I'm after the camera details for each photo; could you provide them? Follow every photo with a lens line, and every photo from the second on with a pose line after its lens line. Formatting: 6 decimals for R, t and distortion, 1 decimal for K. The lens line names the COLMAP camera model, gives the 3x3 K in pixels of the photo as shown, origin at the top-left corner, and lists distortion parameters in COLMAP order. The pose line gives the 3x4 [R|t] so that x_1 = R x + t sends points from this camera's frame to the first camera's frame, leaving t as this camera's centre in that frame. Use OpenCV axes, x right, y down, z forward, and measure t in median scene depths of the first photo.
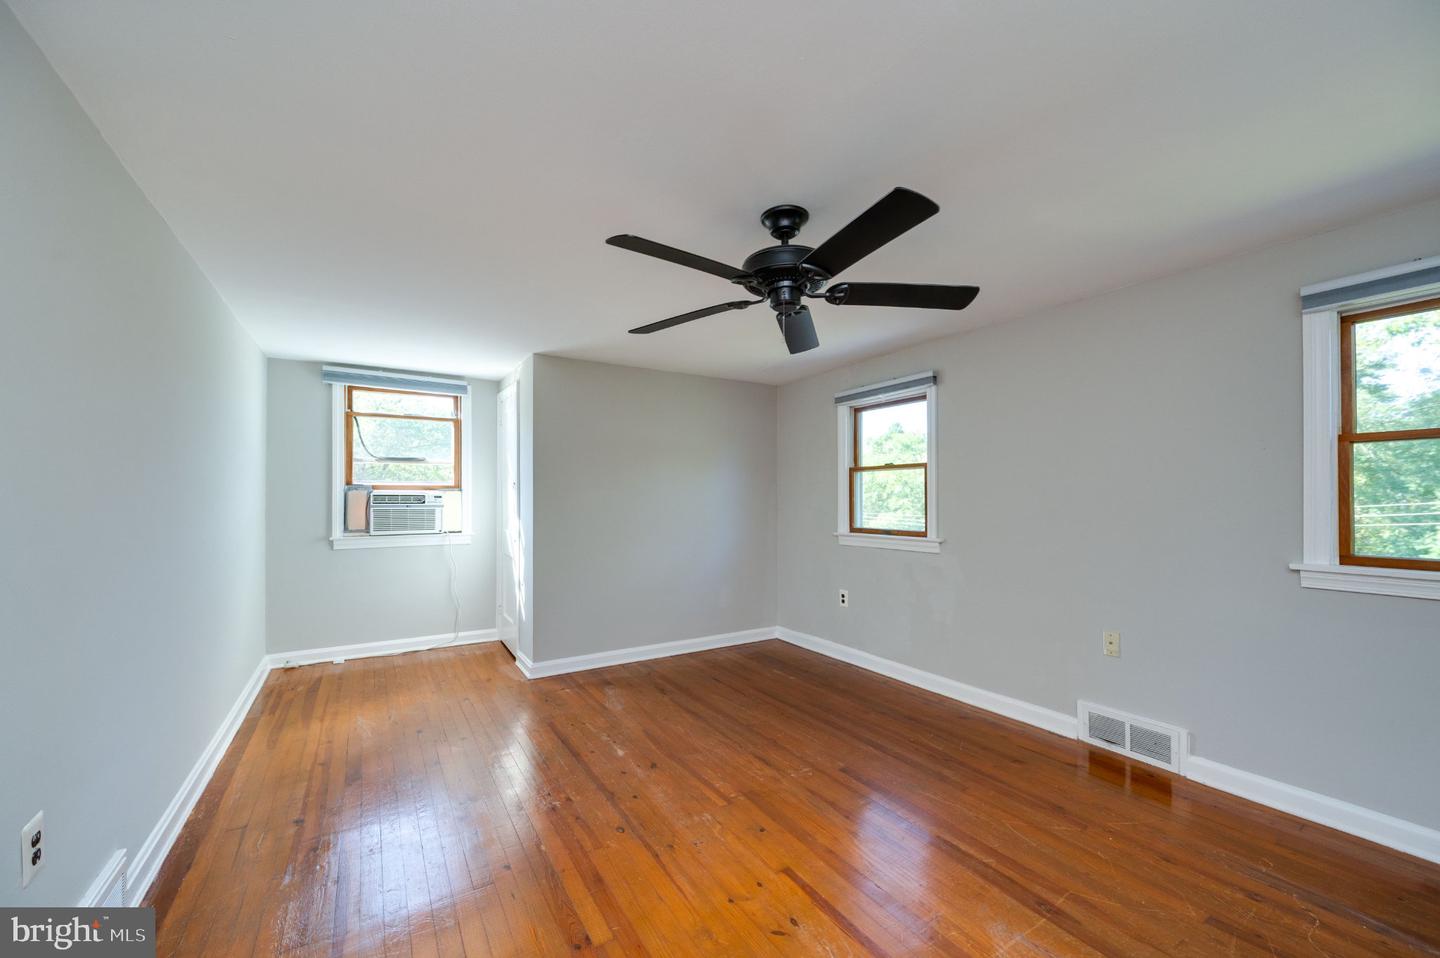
lens RADIAL K [[569.9, 0, 718.2], [0, 569.9, 493.2], [0, 0, 1]] dist [-0.000694, -0.000321]
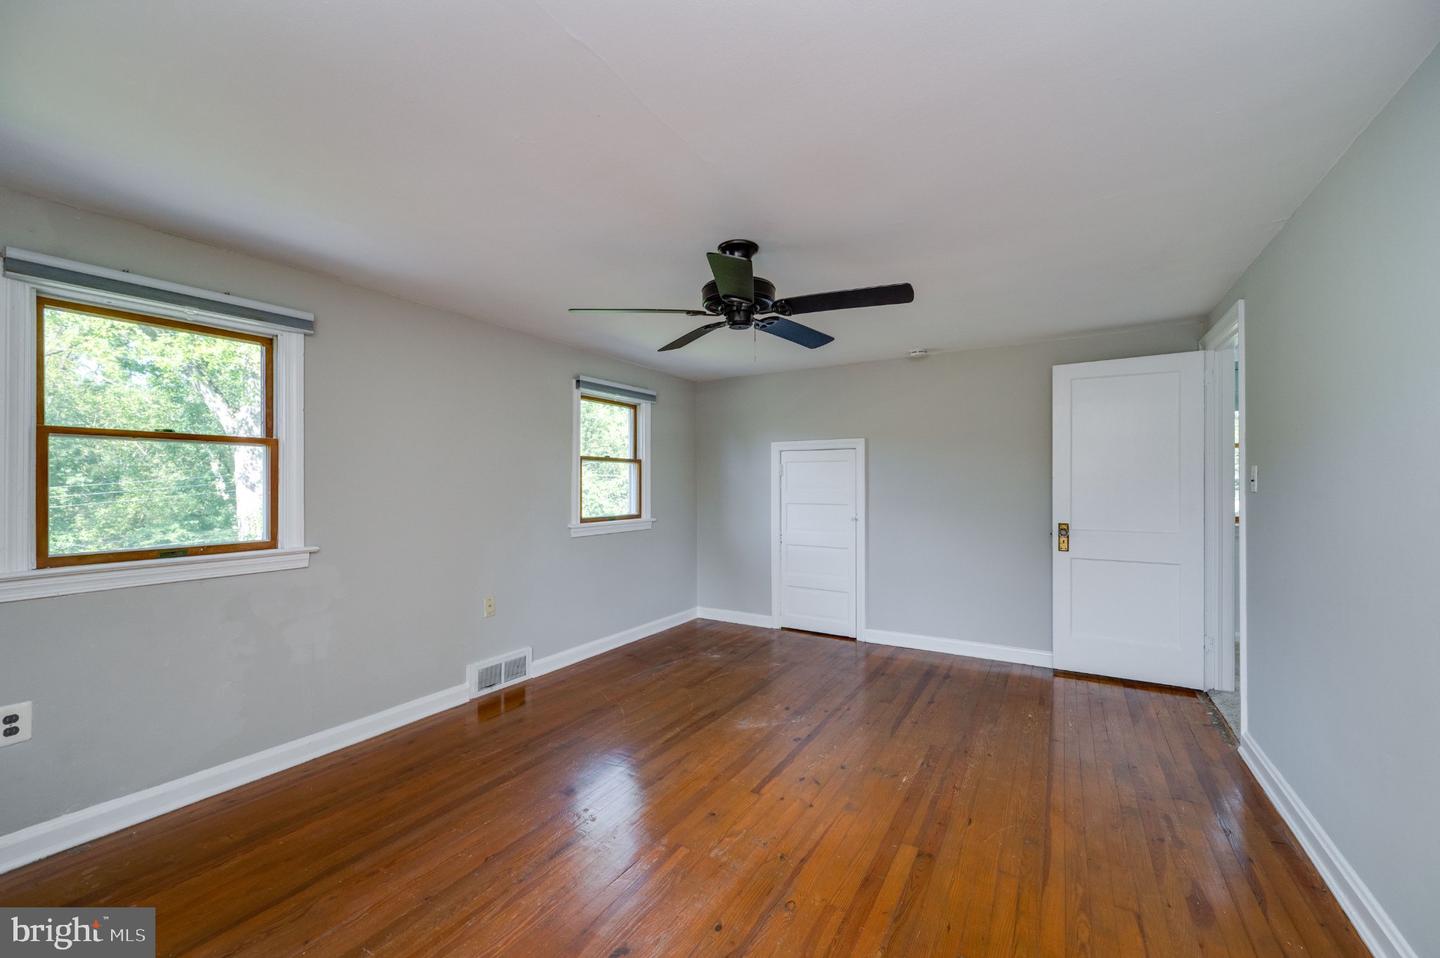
lens RADIAL K [[566.9, 0, 725.6], [0, 566.9, 484.4], [0, 0, 1]] dist [-0.000841, -0.000242]
pose [[-0.463492, 0.007423, 0.886070, -0.558977], [0.000029, 0.999965, -0.008362, 0.007995], [-0.886101, -0.003850, -0.463476, 0.971938]]
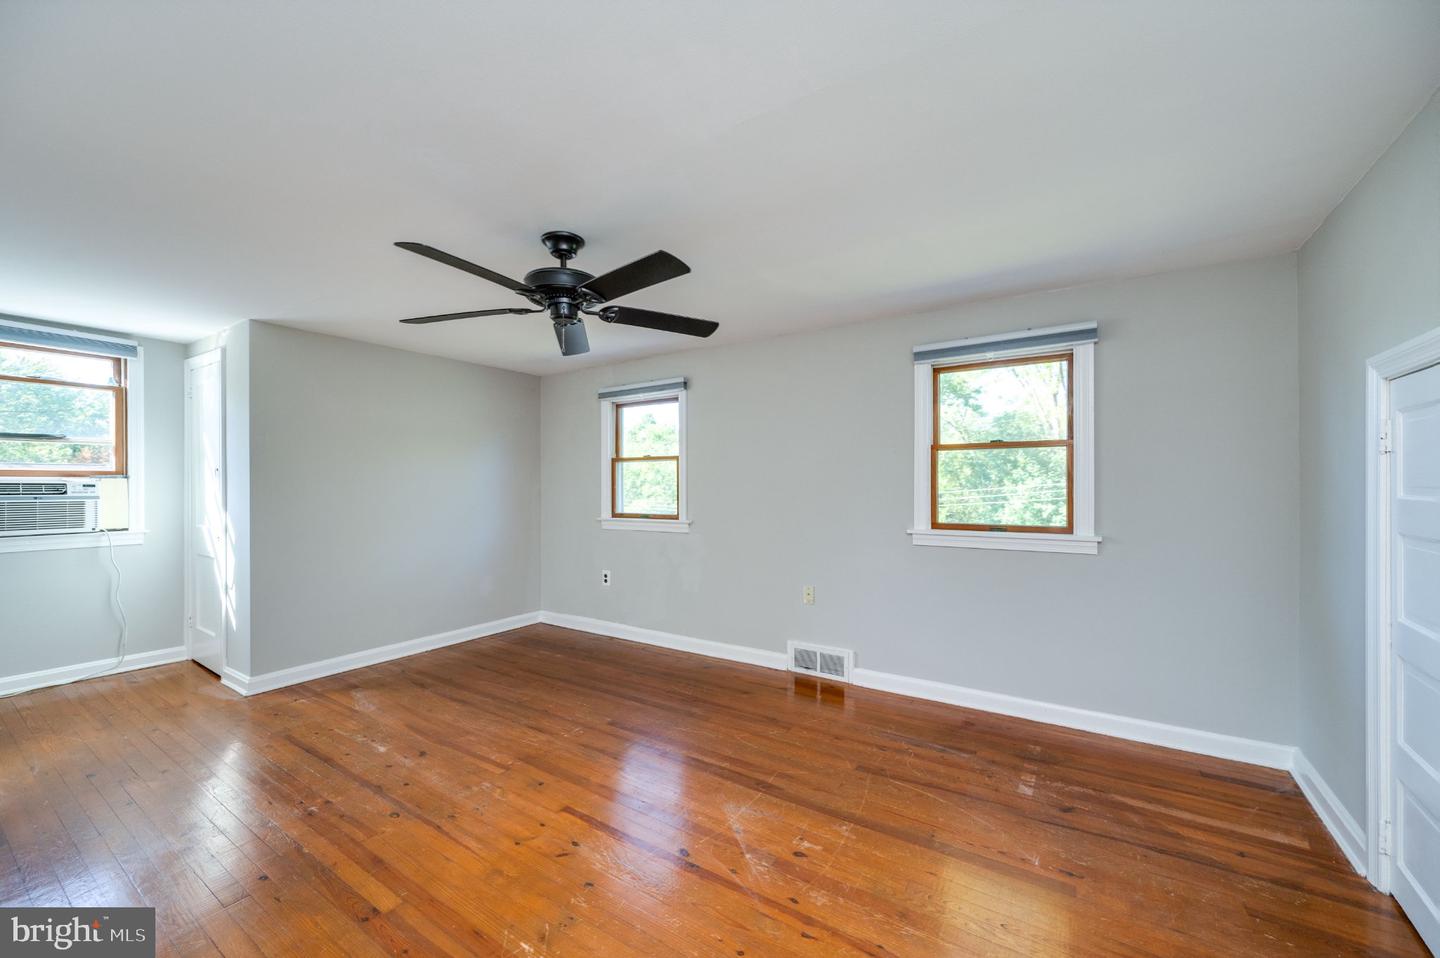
lens RADIAL K [[566.9, 0, 725.6], [0, 566.9, 484.4], [0, 0, 1]] dist [-0.000841, -0.000242]
pose [[0.905757, -0.001039, 0.423796, -0.043954], [-0.001946, 0.999976, 0.006611, -0.002897], [-0.423793, -0.006813, 0.905733, -0.104995]]
